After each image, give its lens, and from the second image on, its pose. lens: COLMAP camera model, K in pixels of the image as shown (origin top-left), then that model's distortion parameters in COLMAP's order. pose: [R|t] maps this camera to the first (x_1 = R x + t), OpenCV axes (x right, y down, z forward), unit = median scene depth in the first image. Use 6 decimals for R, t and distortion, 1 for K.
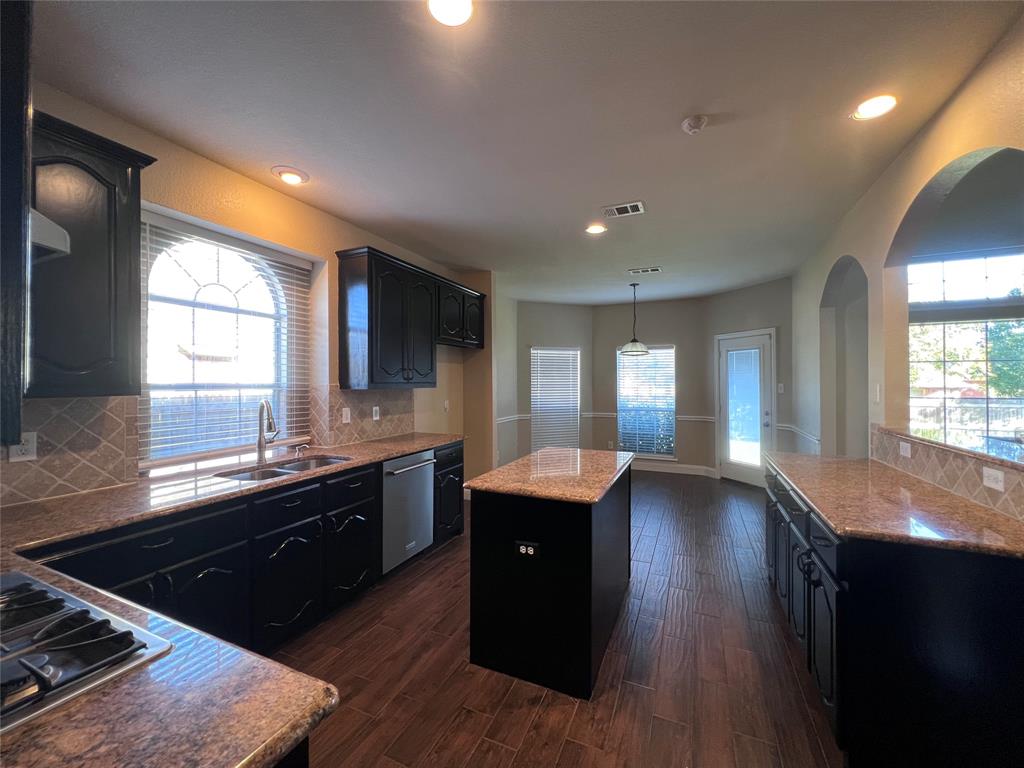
lens RADIAL K [[410.0, 0, 509.5], [0, 410.0, 383.5], [0, 0, 1]] dist [-0.001938, -0.000018]
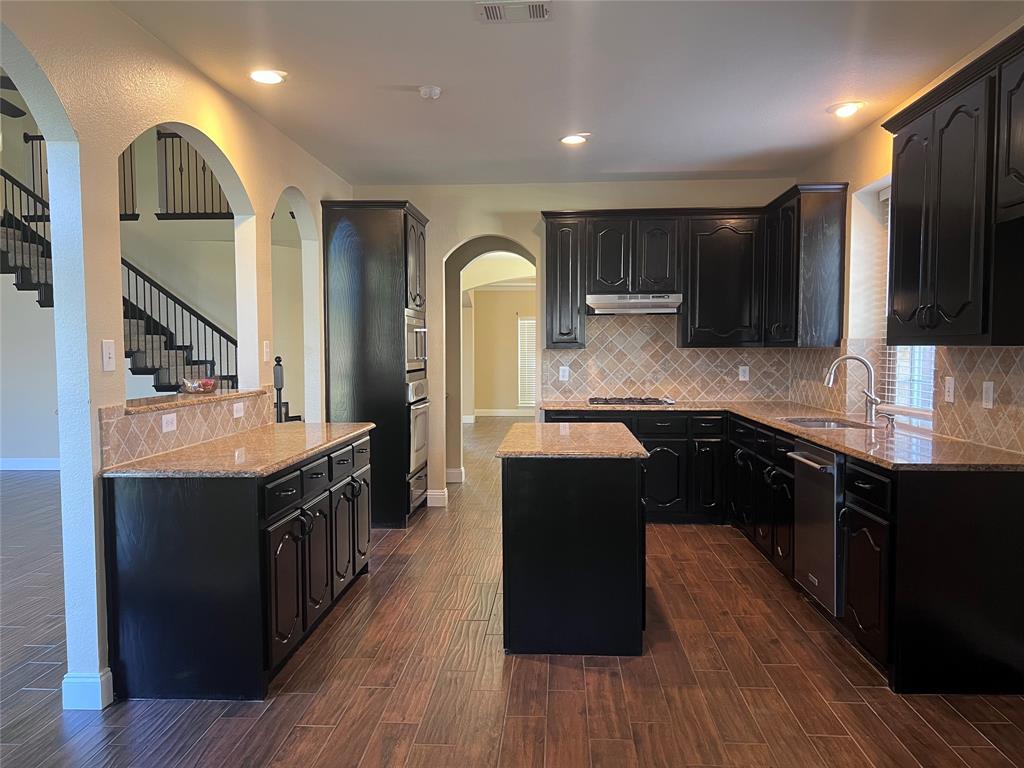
lens RADIAL K [[773.4, 0, 512.1], [0, 773.4, 383.7], [0, 0, 1]] dist [-0.005131, -0.001549]
pose [[-0.932409, 0.025015, -0.360537, 0.591537], [0.005757, 0.998503, 0.054392, 0.004533], [0.361358, 0.048640, -0.931158, 1.765066]]
